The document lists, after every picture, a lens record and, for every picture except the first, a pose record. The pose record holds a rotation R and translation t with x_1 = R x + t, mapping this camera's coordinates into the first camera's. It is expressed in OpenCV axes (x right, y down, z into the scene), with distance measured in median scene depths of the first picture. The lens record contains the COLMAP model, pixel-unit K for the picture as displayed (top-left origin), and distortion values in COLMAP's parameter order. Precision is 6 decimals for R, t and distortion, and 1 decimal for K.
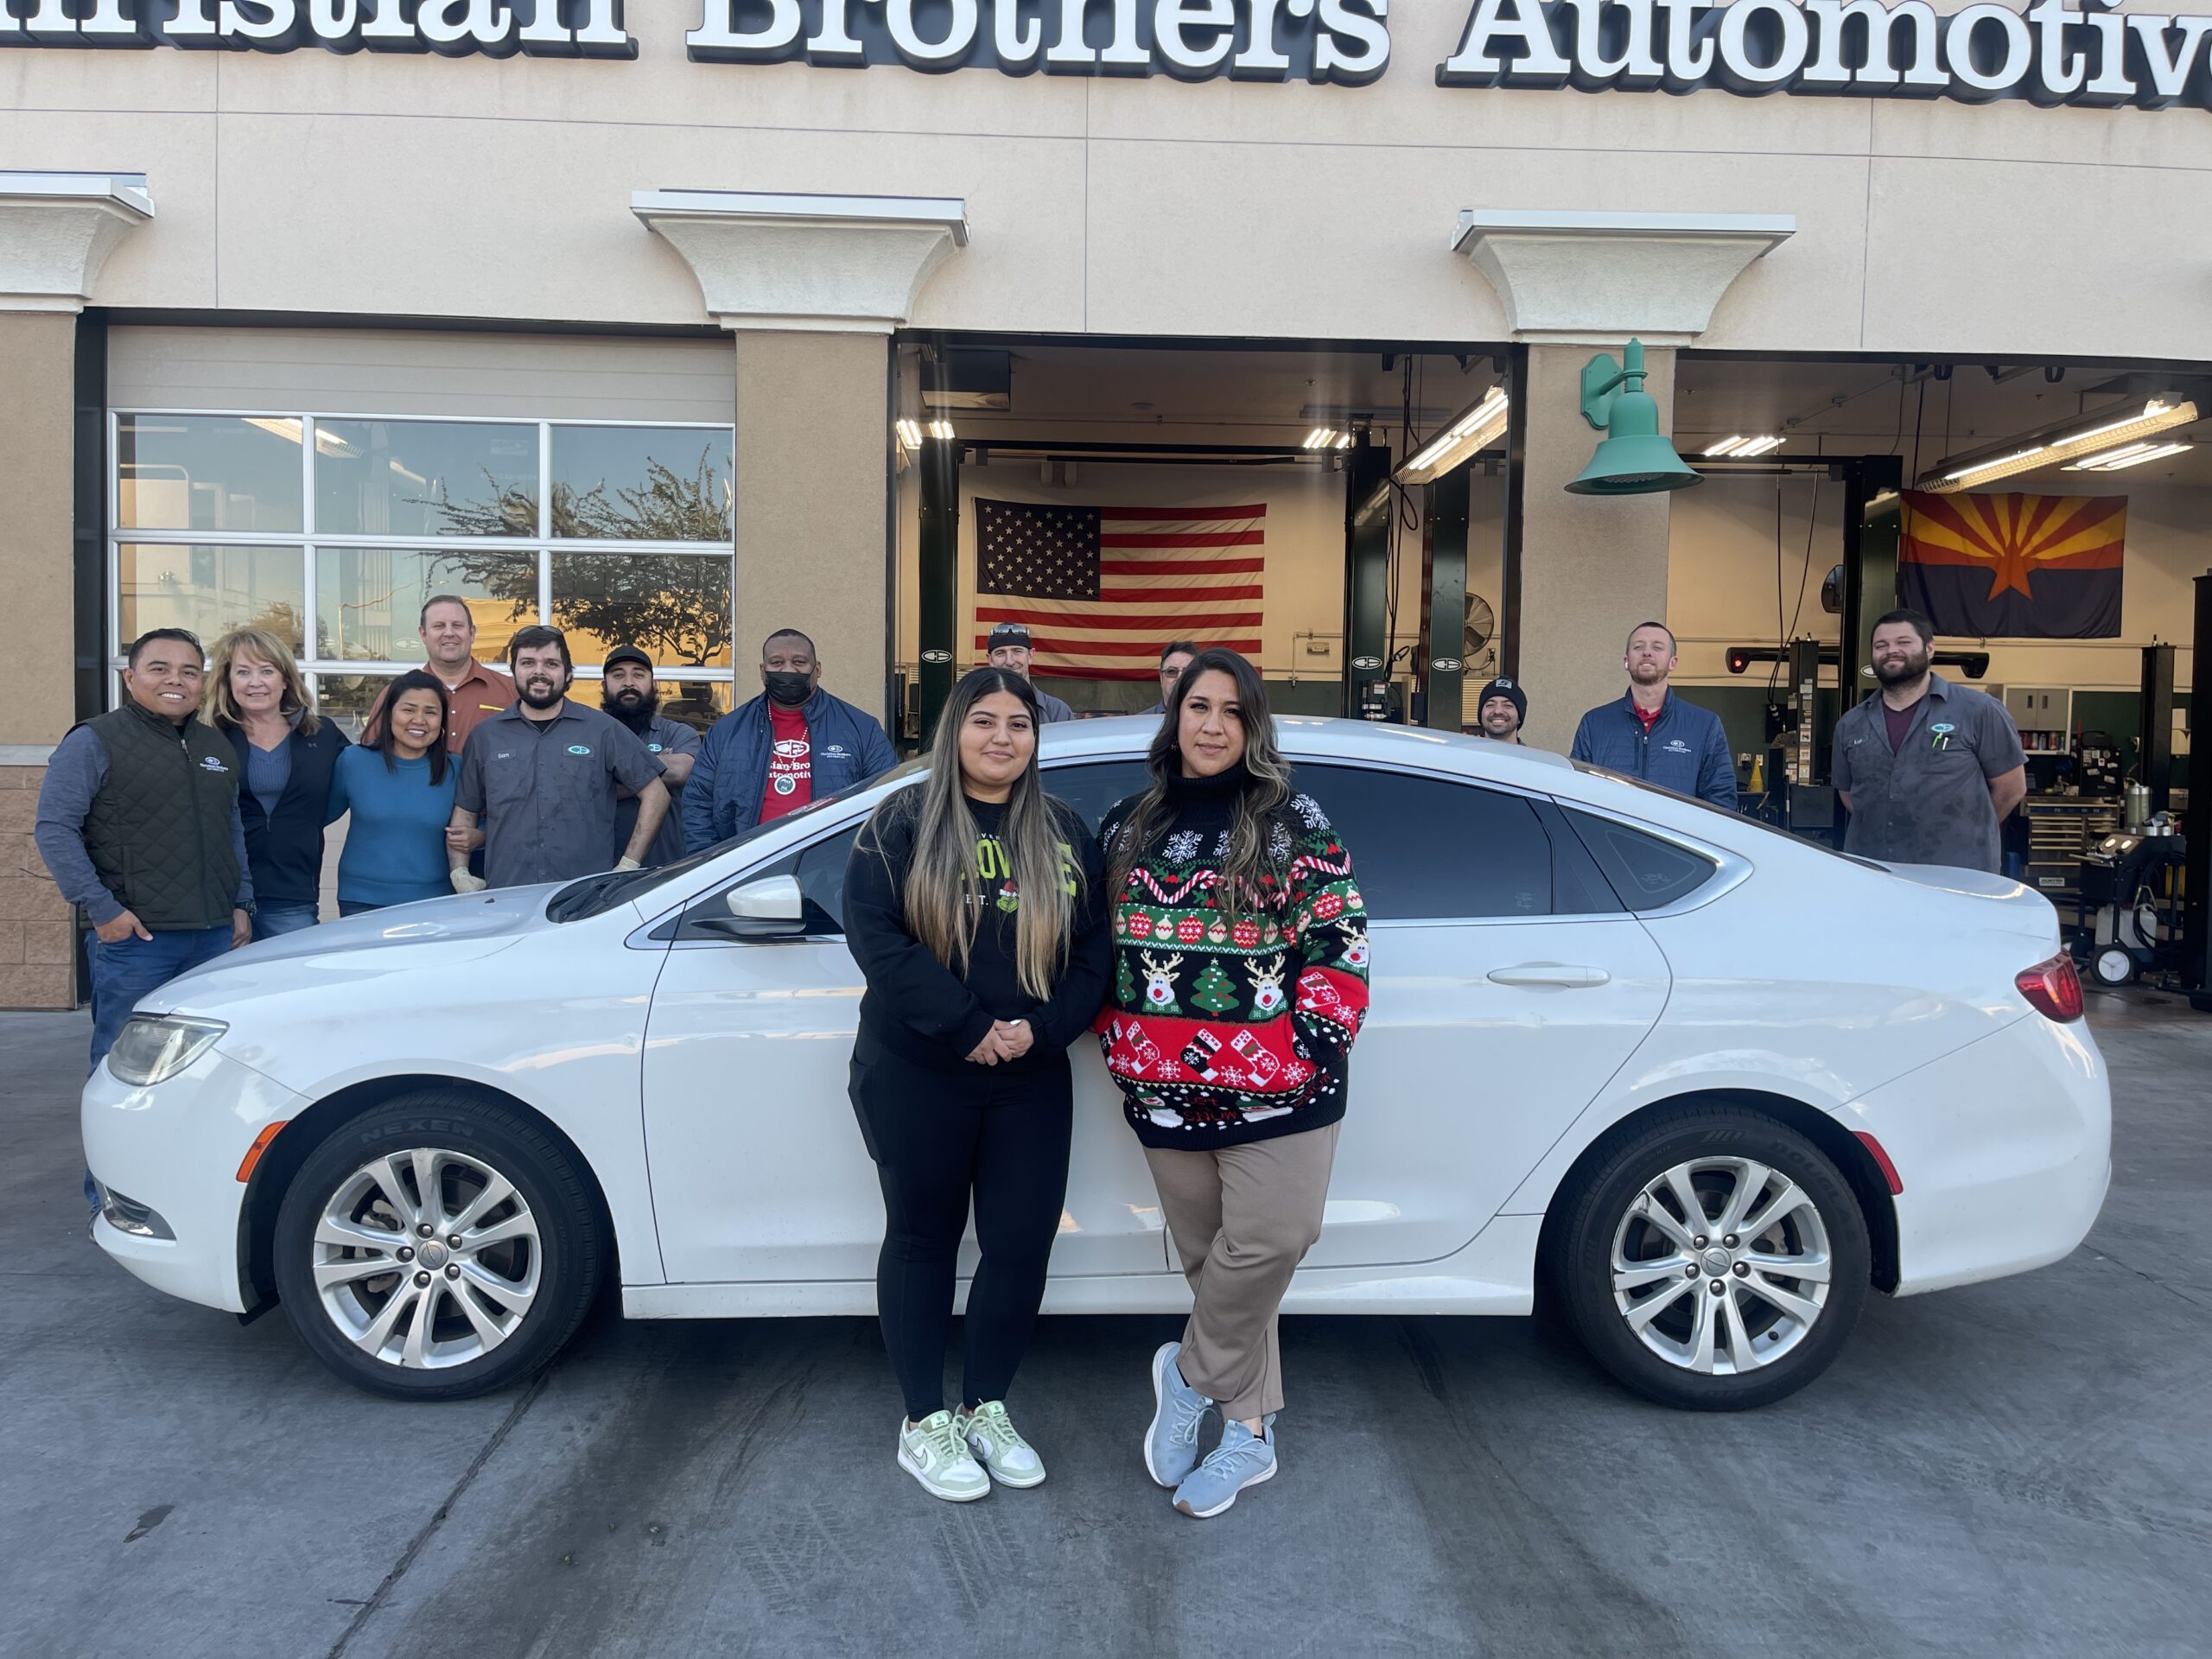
lens RADIAL K [[1682.8, 0, 1101.4], [0, 1682.8, 842.1], [0, 0, 1]] dist [0.077986, -0.110793]
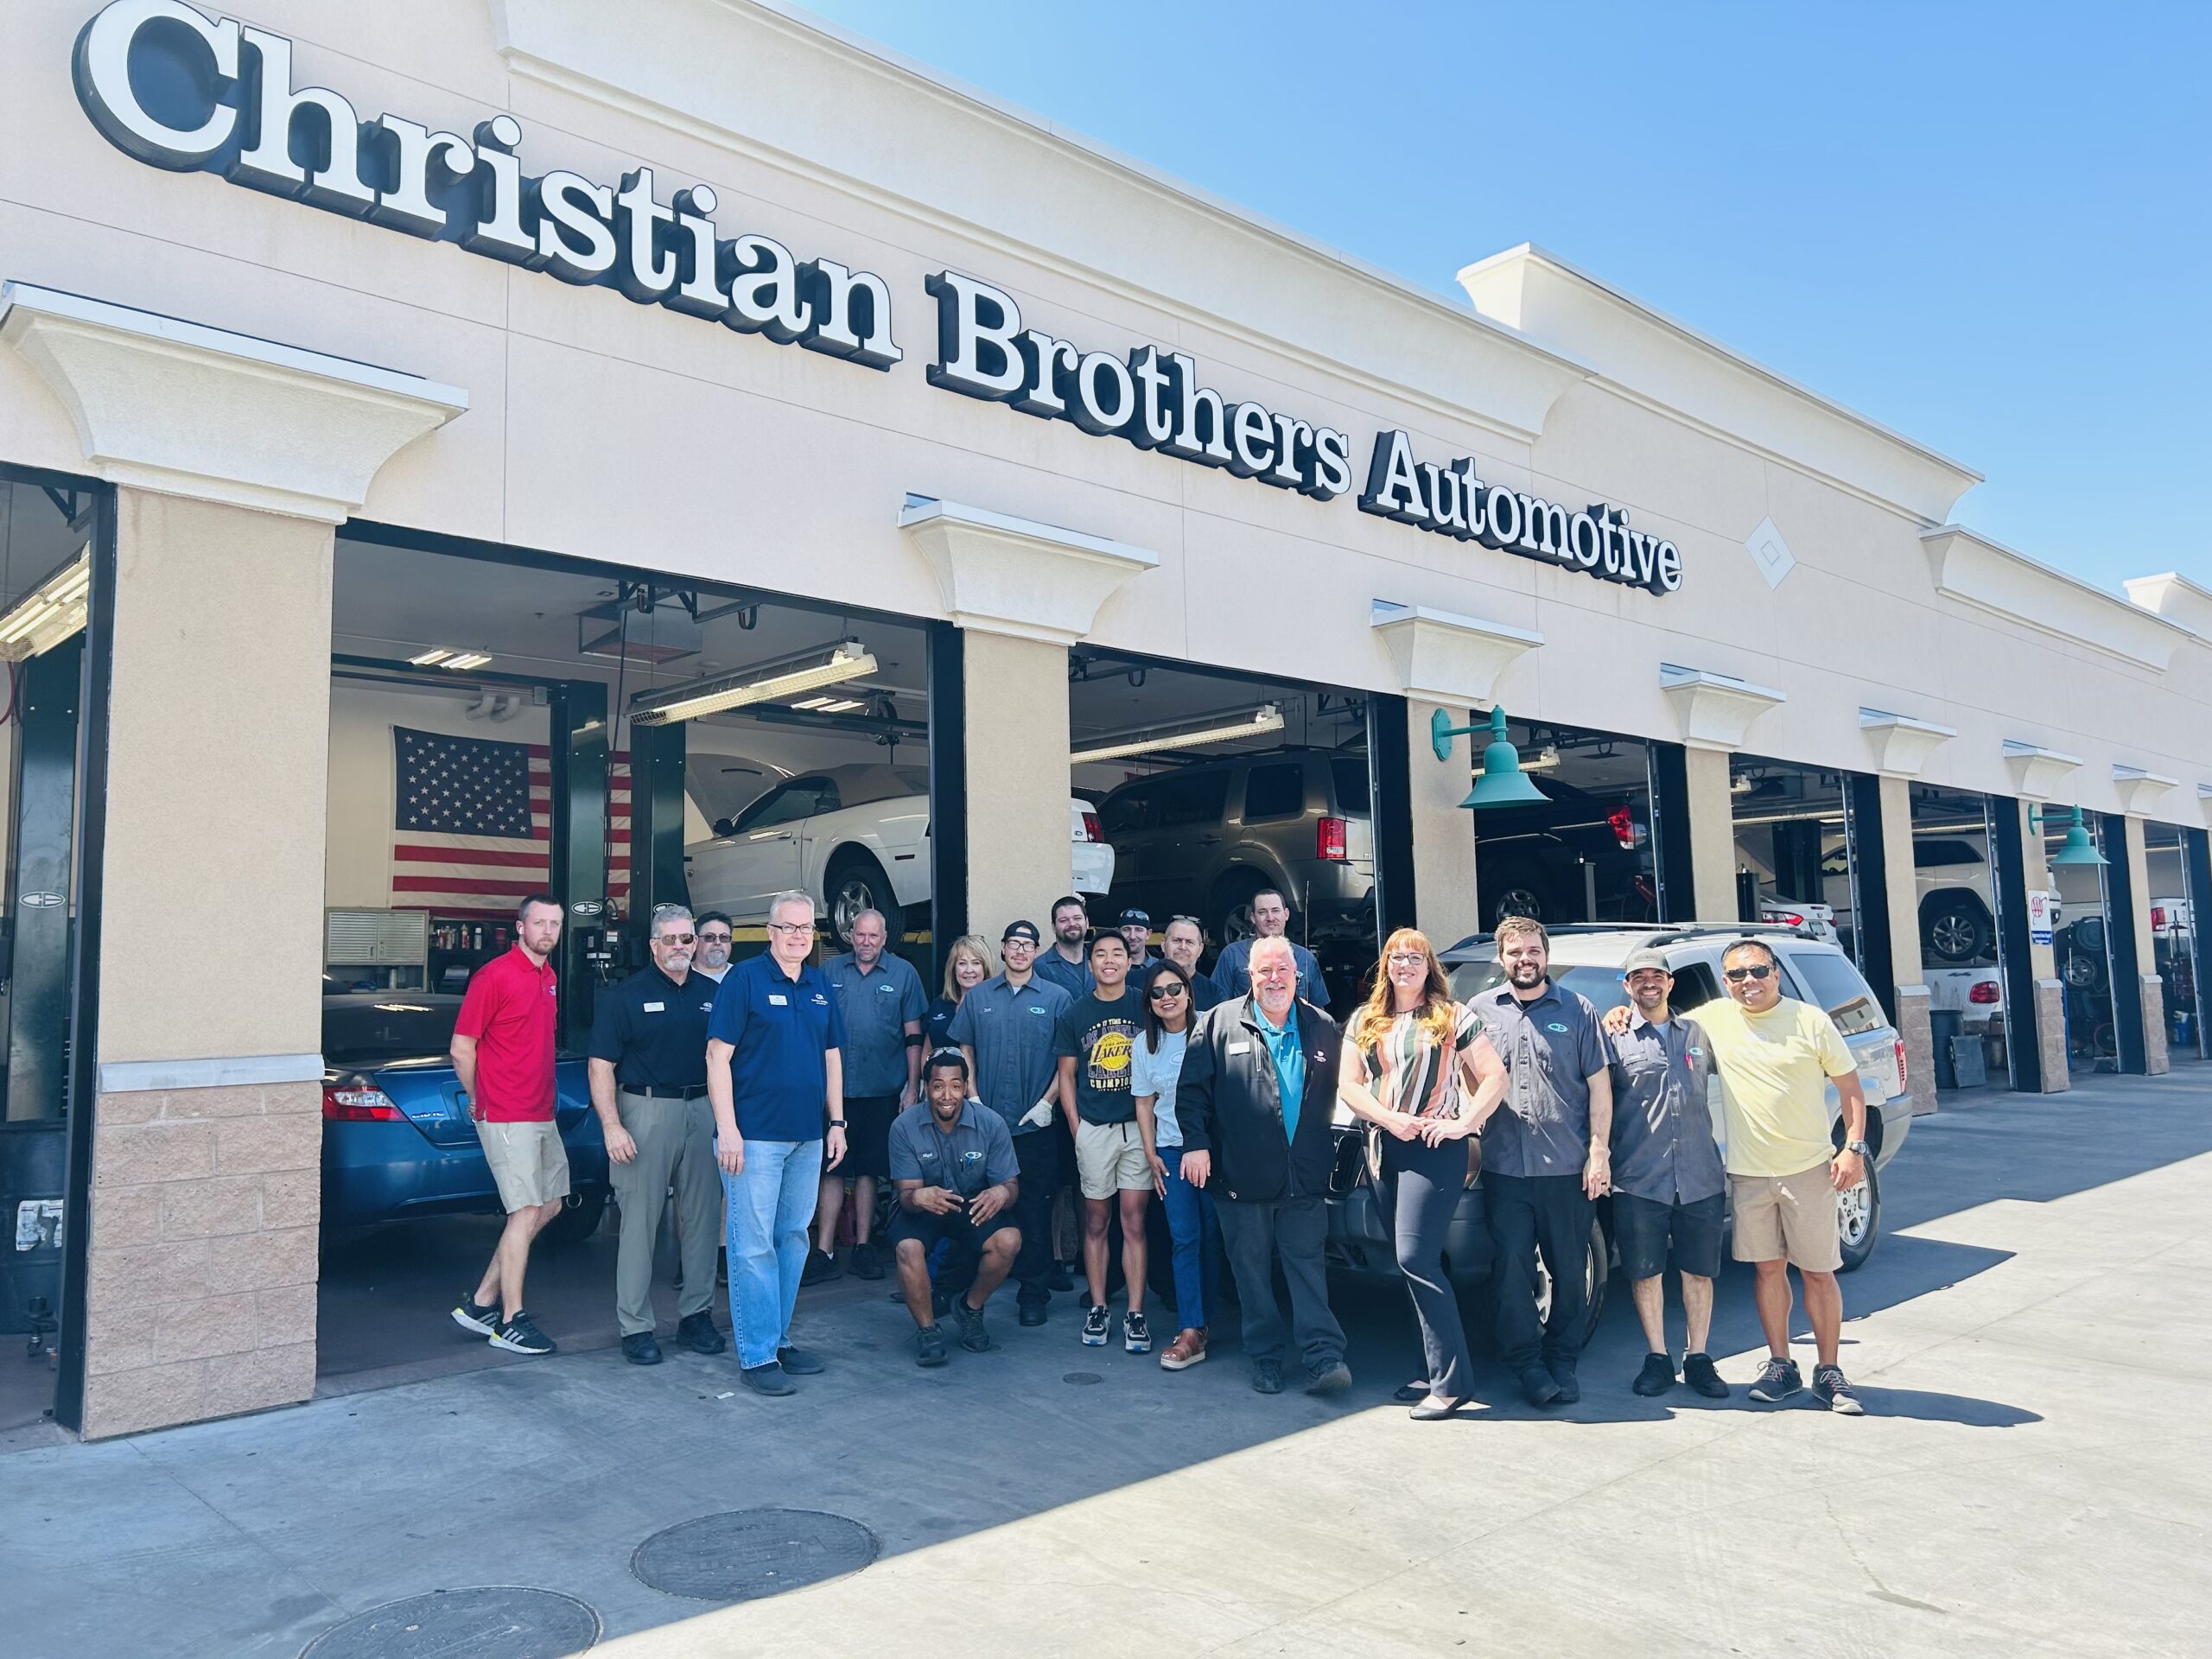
lens RADIAL K [[1680.2, 0, 1105.8], [0, 1680.2, 812.9], [0, 0, 1]] dist [0.039590, -0.053147]
pose [[0.744564, 0.035087, 0.666628, -0.860530], [0.060941, 0.990875, -0.120218, -0.050875], [-0.664763, 0.130135, 0.735632, 0.169118]]
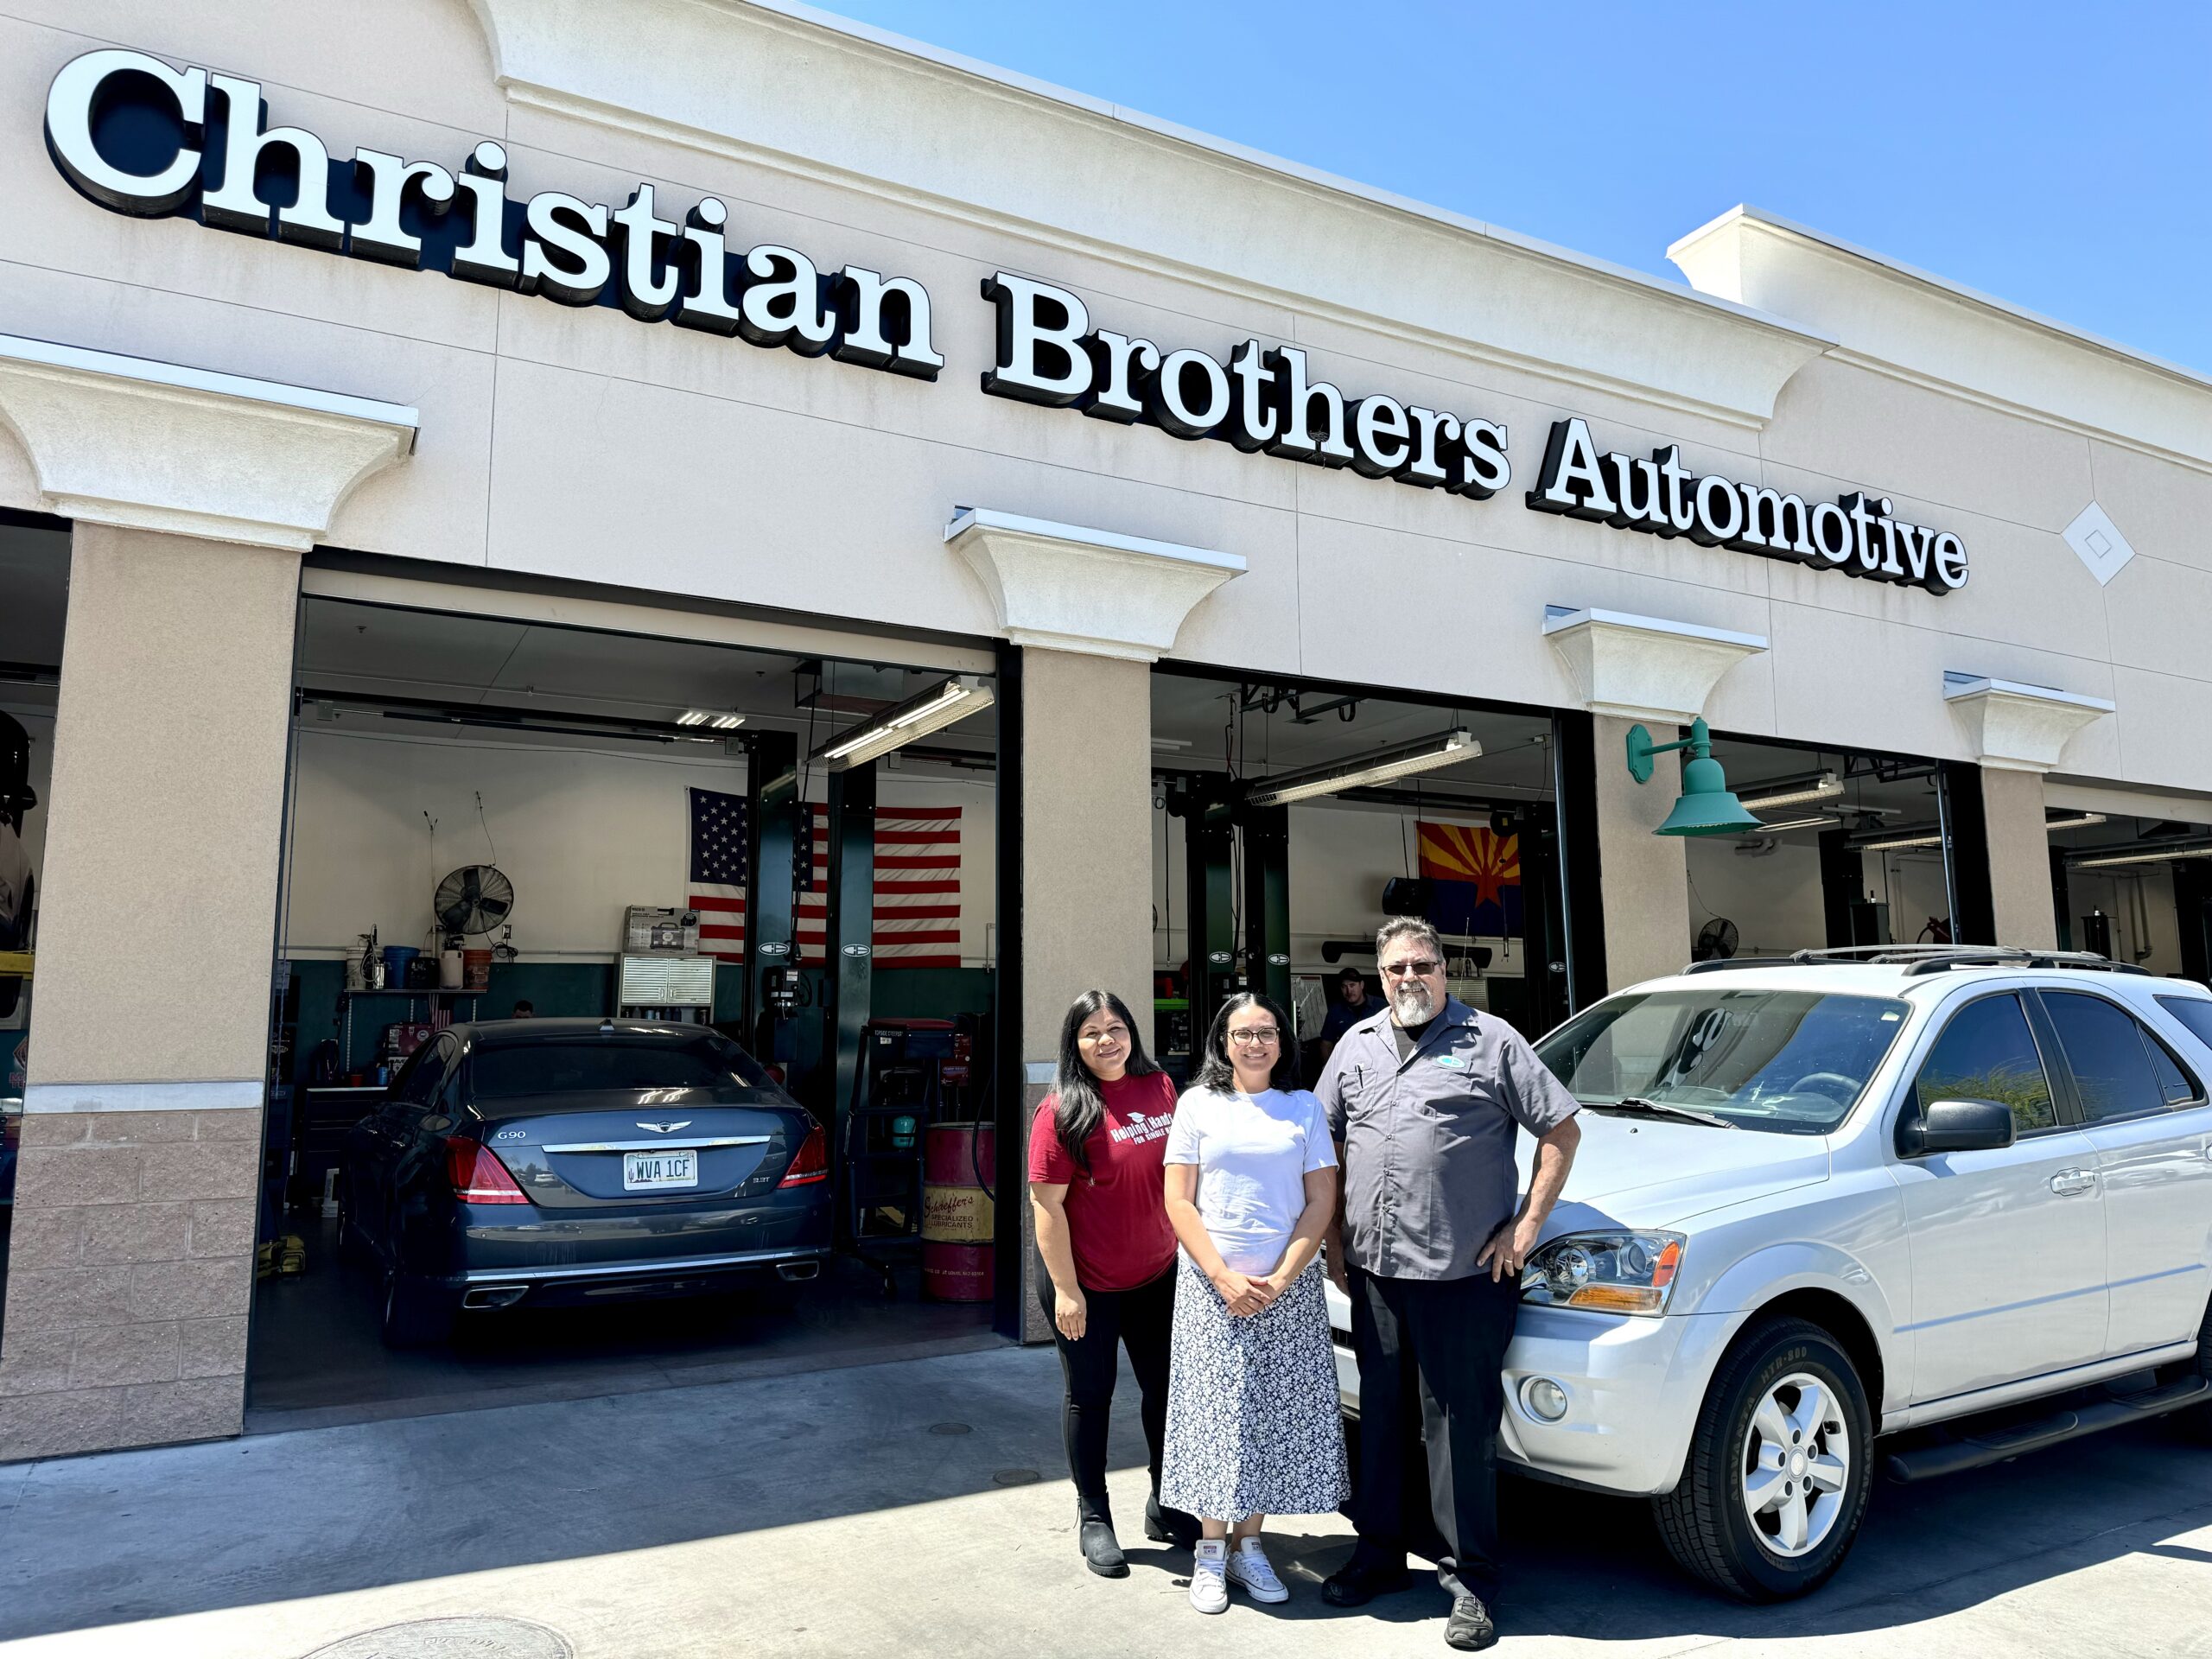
lens RADIAL K [[1548.5, 0, 1107.1], [0, 1548.5, 827.6], [0, 0, 1]] dist [0.051616, -0.073902]
pose [[0.890632, 0.039732, 0.452986, -0.589585], [0.040336, 0.985346, -0.165732, -0.036983], [-0.452932, 0.165878, 0.875978, 0.180930]]
